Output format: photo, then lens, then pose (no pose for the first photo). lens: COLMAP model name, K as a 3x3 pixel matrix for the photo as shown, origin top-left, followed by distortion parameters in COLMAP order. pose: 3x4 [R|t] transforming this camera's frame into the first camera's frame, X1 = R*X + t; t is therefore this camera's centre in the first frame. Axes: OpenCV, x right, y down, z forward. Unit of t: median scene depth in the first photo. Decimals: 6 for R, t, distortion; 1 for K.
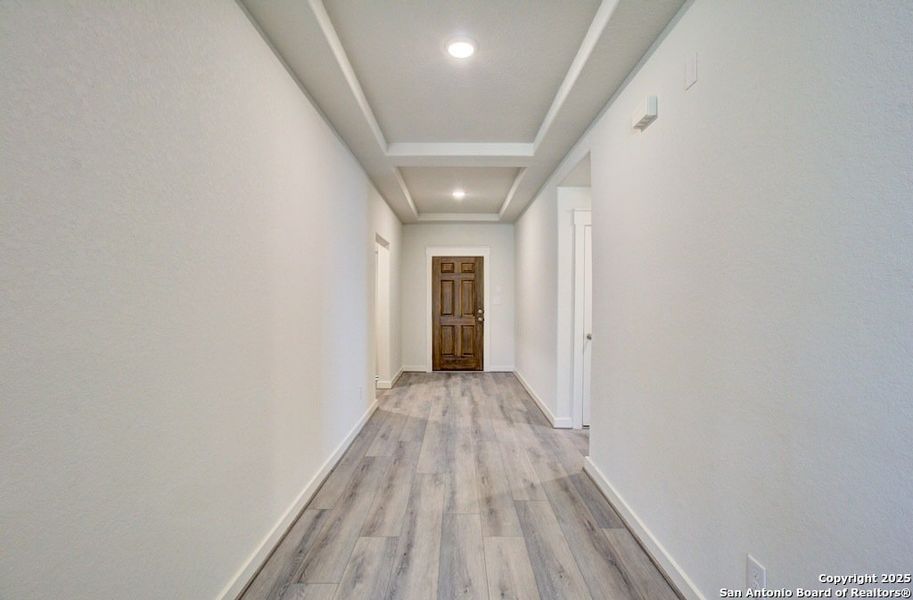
lens RADIAL K [[415.8, 0, 456.5], [0, 415.8, 300.0], [0, 0, 1]] dist [-0.000028, 0.000172]
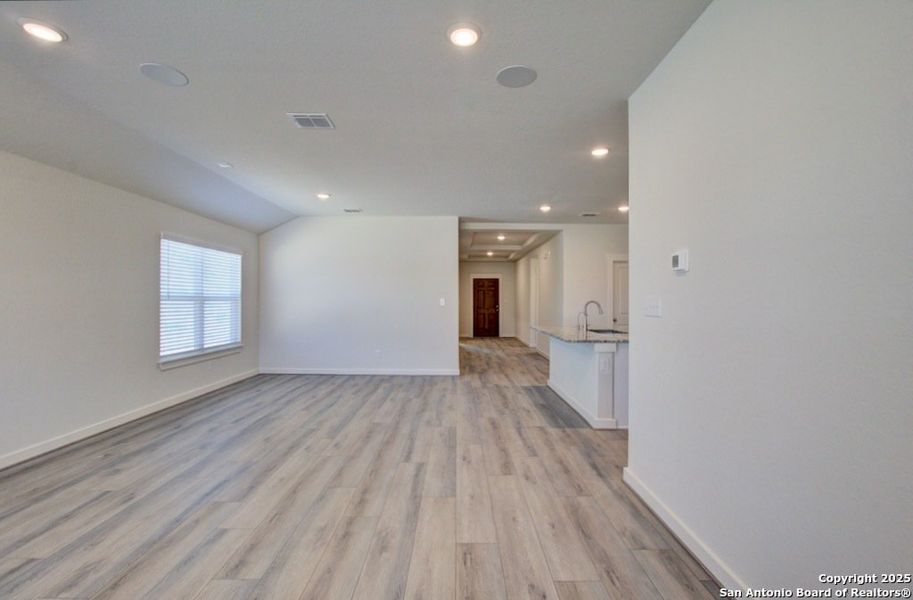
lens RADIAL K [[425.6, 0, 456.5], [0, 425.6, 300.0], [0, 0, 1]] dist [-0.003334, 0.000675]
pose [[0.999921, -0.006647, -0.010687, -0.115299], [0.006492, 0.999874, -0.014459, 0.025851], [0.010782, 0.014388, 0.999838, -1.013761]]
